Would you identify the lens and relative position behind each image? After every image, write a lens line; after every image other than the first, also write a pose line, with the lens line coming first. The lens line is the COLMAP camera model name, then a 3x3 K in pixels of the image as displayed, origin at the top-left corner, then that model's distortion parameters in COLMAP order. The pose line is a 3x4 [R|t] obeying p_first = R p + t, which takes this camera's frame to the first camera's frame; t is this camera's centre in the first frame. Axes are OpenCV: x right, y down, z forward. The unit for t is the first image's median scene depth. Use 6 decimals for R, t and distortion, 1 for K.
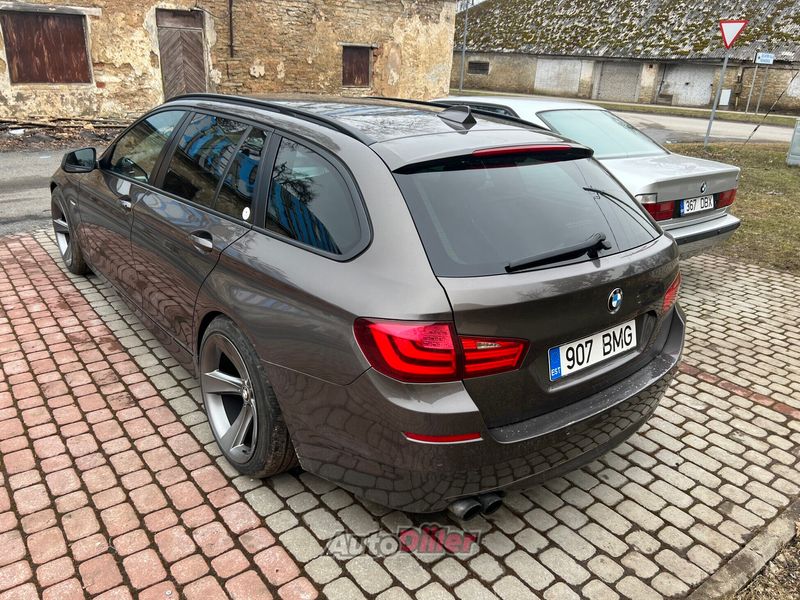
lens RADIAL K [[604.4, 0, 397.3], [0, 604.4, 300.0], [0, 0, 1]] dist [0.051740, -0.057020]
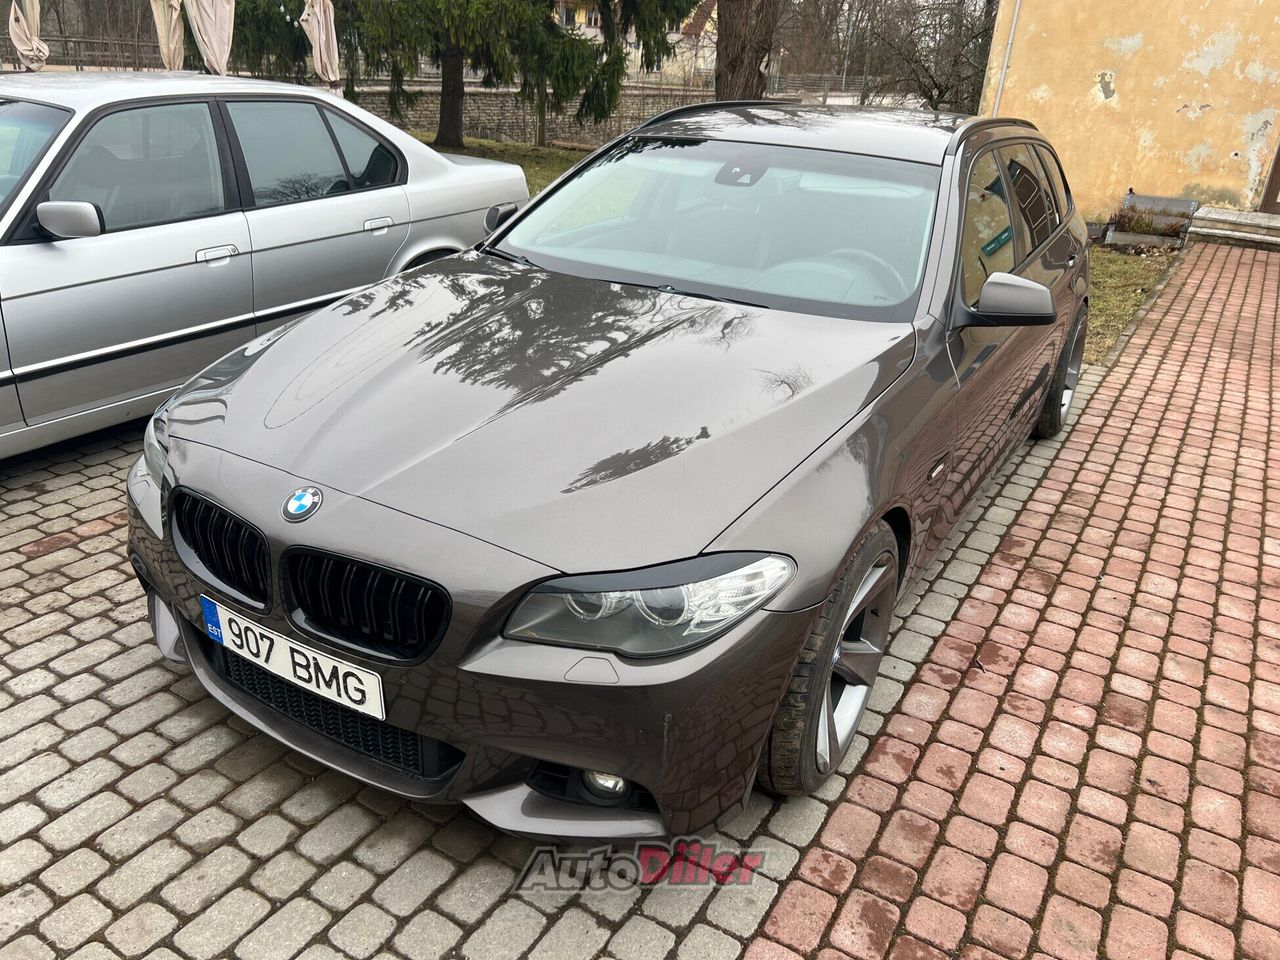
lens RADIAL K [[967.1, 0, 635.7], [0, 967.1, 480.0], [0, 0, 1]] dist [0.051740, -0.057020]
pose [[-0.342718, -0.430997, 0.834737, -1.312487], [0.272270, 0.804844, 0.527348, -0.709635], [-0.899118, 0.408005, -0.158487, 1.698603]]
